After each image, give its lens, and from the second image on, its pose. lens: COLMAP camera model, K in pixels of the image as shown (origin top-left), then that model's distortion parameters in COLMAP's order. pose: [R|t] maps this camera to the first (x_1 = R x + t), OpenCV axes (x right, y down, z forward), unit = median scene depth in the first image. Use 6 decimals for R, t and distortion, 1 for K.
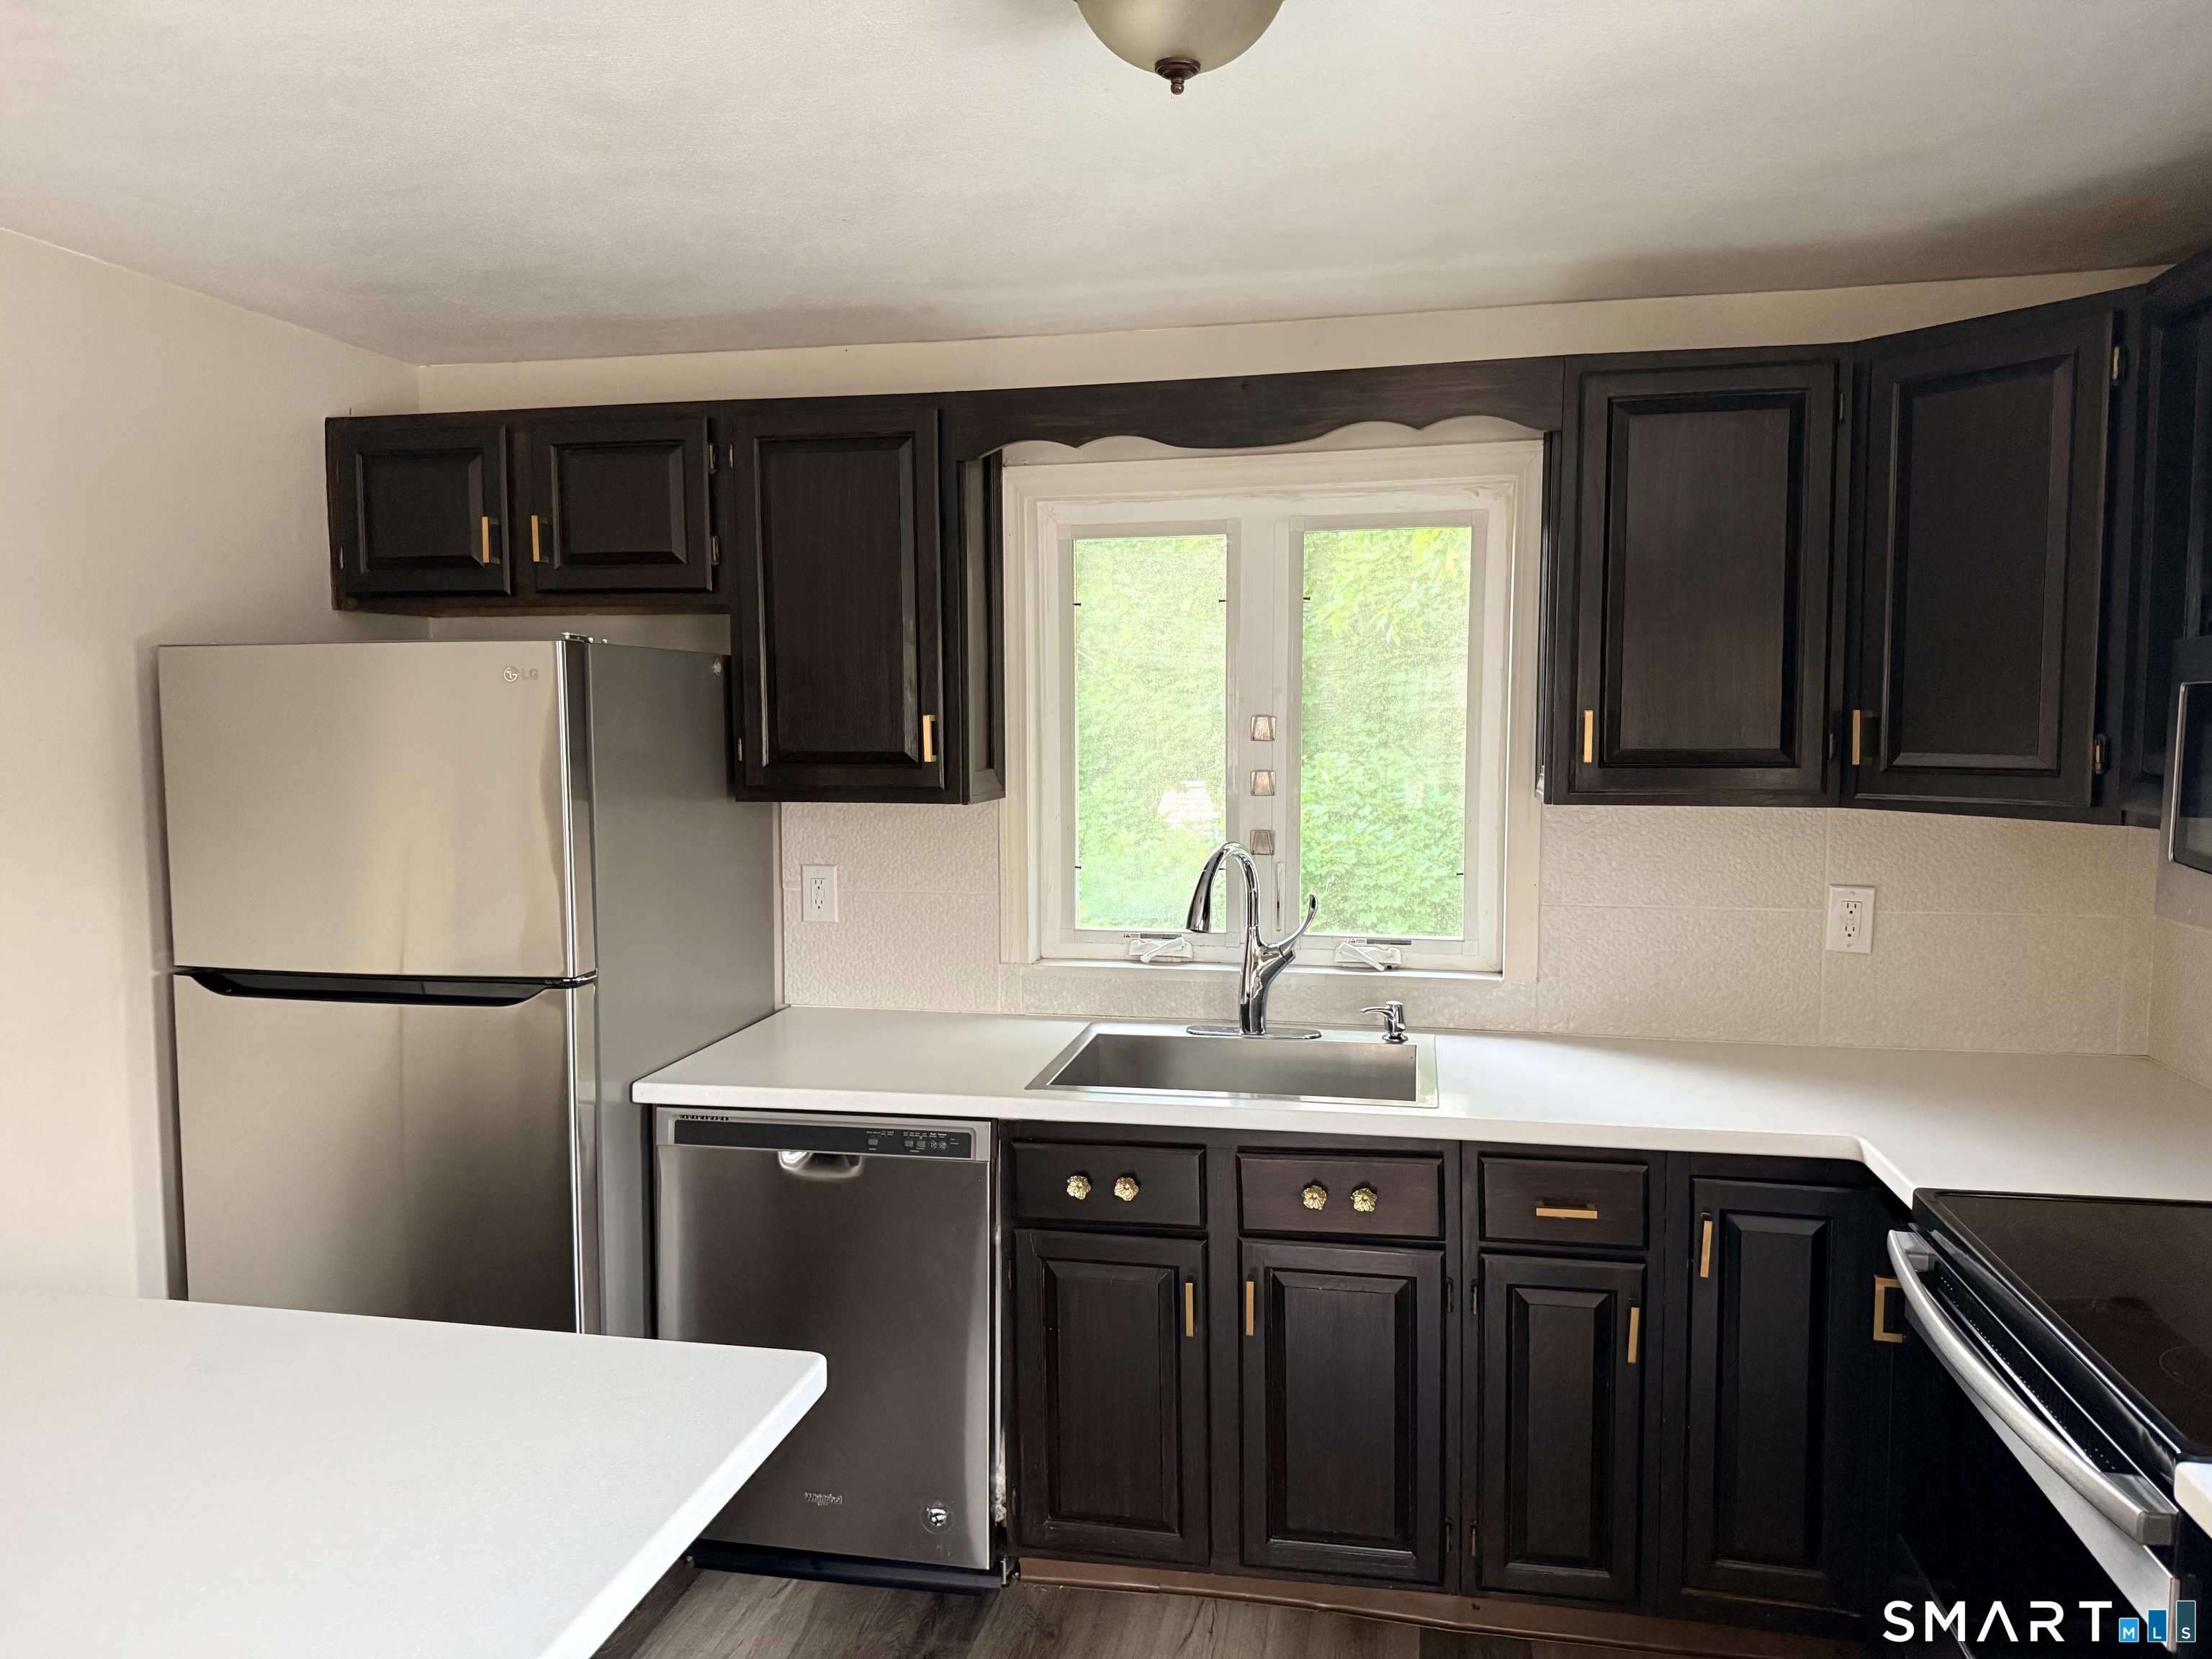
lens RADIAL K [[1577.5, 0, 1134.2], [0, 1577.5, 816.9], [0, 0, 1]] dist [0.041440, -0.043240]
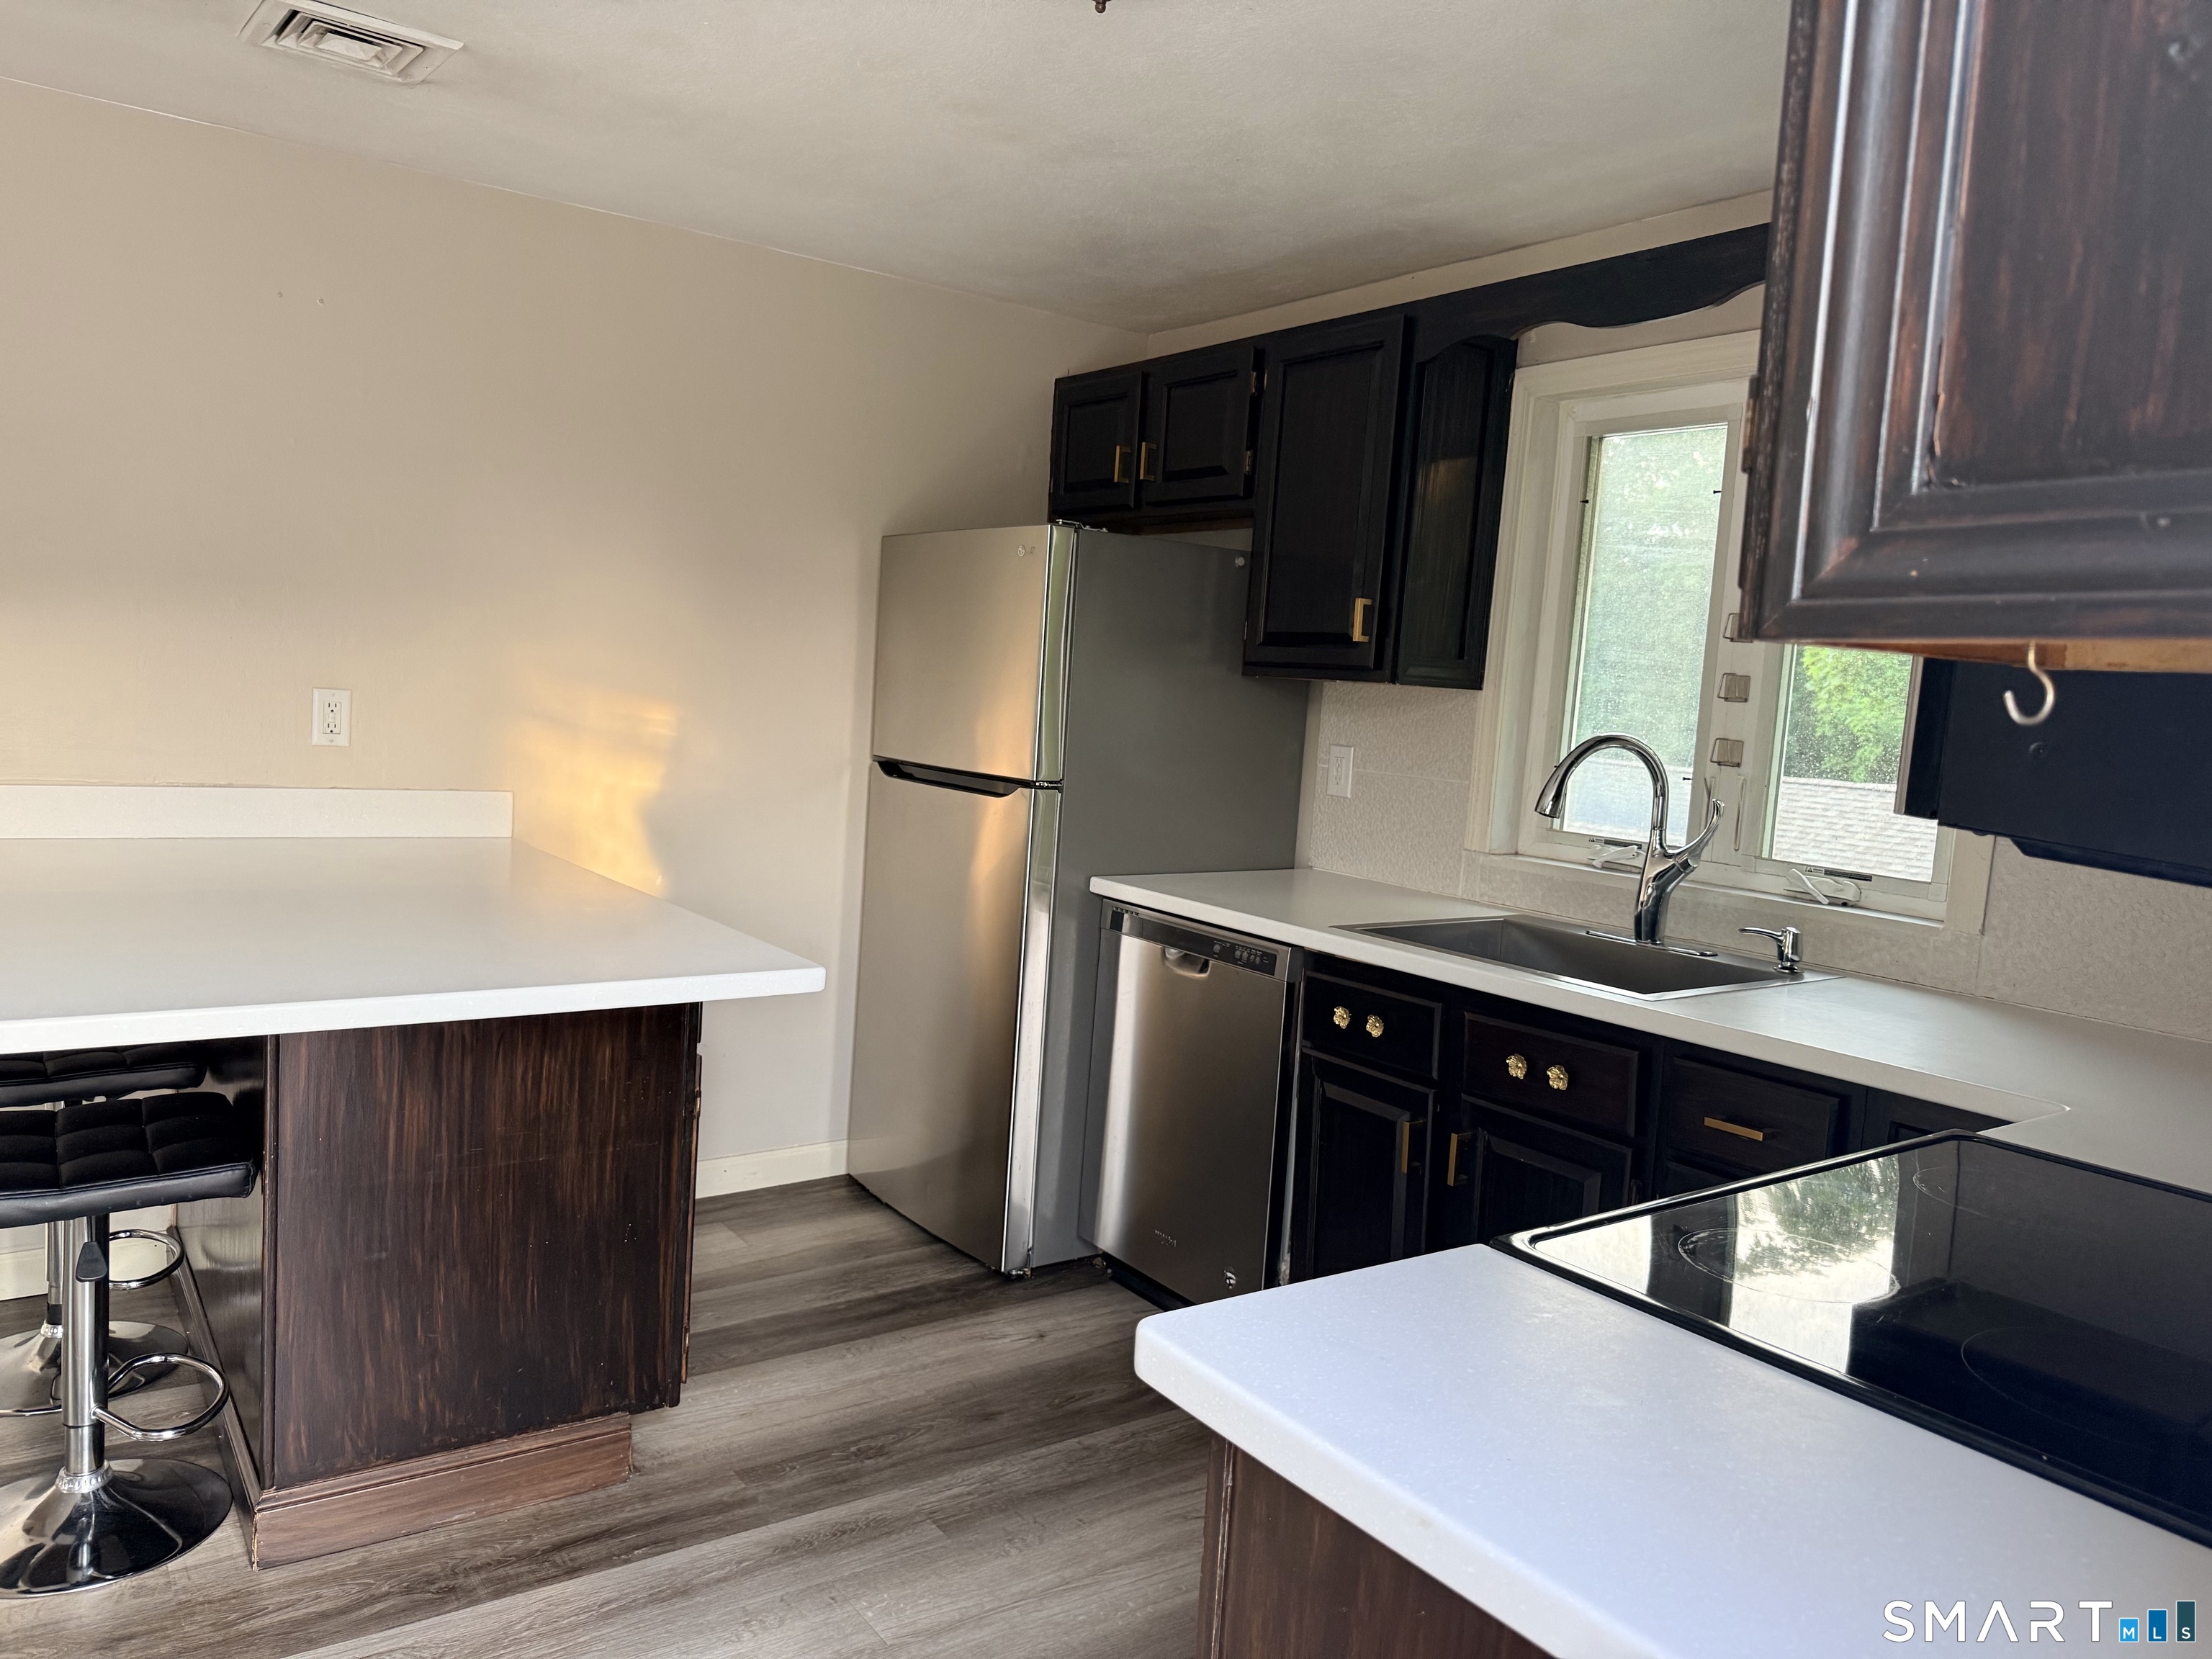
lens RADIAL K [[1595.7, 0, 1022.1], [0, 1595.7, 824.8], [0, 0, 1]] dist [0.003478, 0.003514]
pose [[0.691251, 0.111742, -0.713923, 0.496179], [-0.112692, 0.992553, 0.046238, 0.065096], [0.713773, 0.048491, 0.698696, 0.056549]]
